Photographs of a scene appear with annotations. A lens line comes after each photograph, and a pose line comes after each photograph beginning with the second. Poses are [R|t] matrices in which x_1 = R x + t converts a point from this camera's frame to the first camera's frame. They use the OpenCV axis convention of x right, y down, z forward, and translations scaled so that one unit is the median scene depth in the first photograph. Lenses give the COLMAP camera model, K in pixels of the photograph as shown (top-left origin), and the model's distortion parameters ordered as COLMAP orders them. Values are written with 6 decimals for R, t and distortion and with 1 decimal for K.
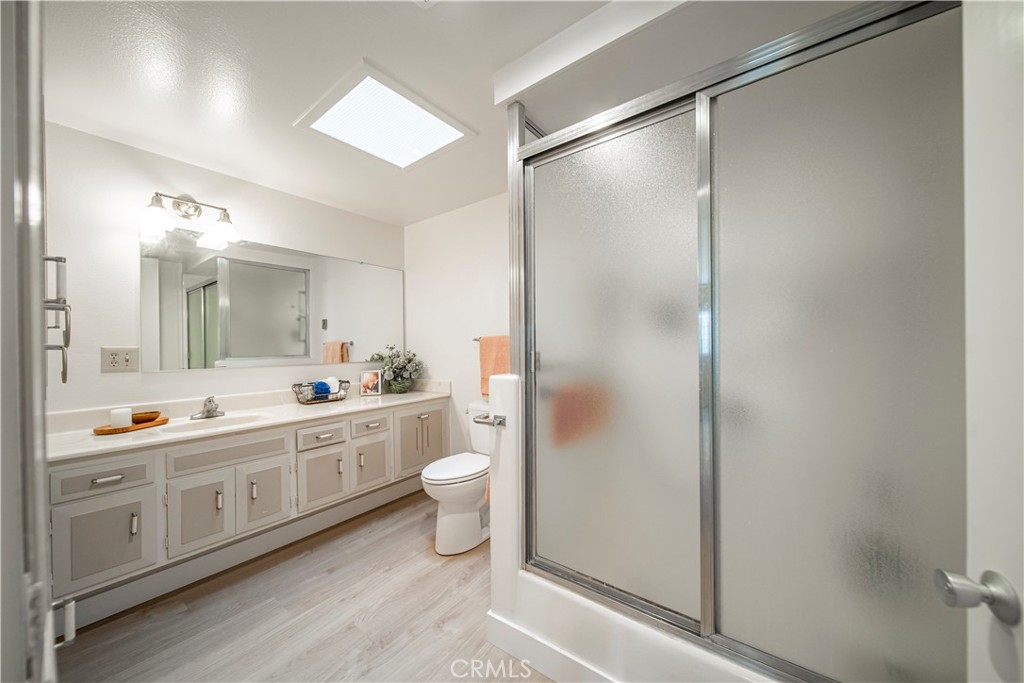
lens RADIAL K [[359.9, 0, 510.6], [0, 359.9, 347.8], [0, 0, 1]] dist [-0.000447, -0.000164]
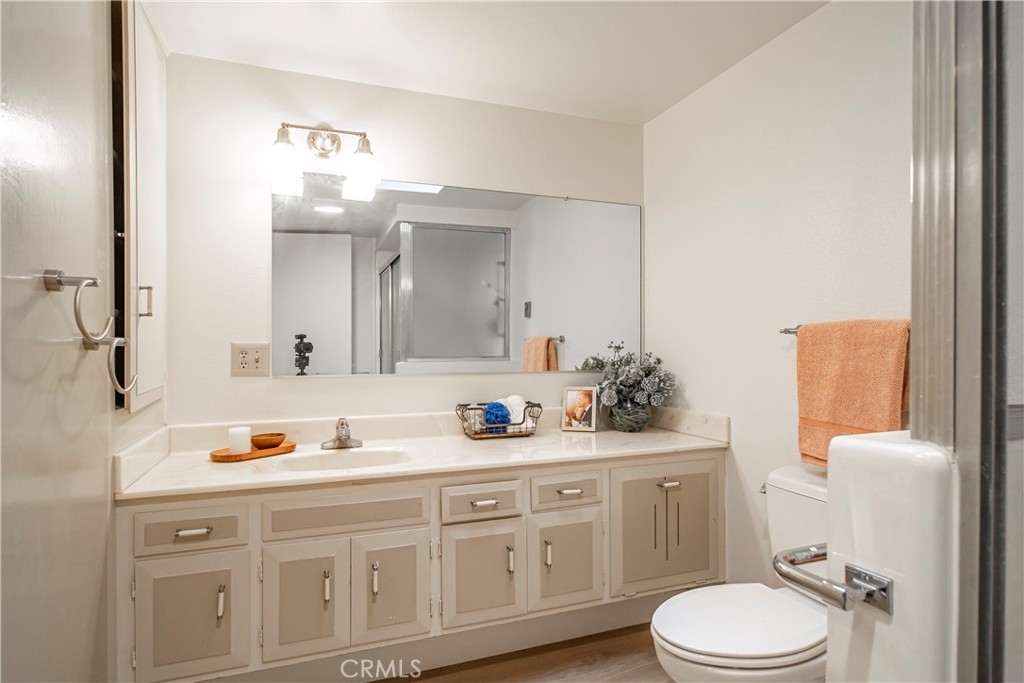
lens RADIAL K [[547.4, 0, 509.0], [0, 547.4, 350.1], [0, 0, 1]] dist [-0.000620, -0.000043]
pose [[0.842374, 0.013570, -0.538723, -0.024806], [-0.010588, 0.999907, 0.008631, -0.001343], [0.538790, -0.001567, 0.842439, 0.278540]]
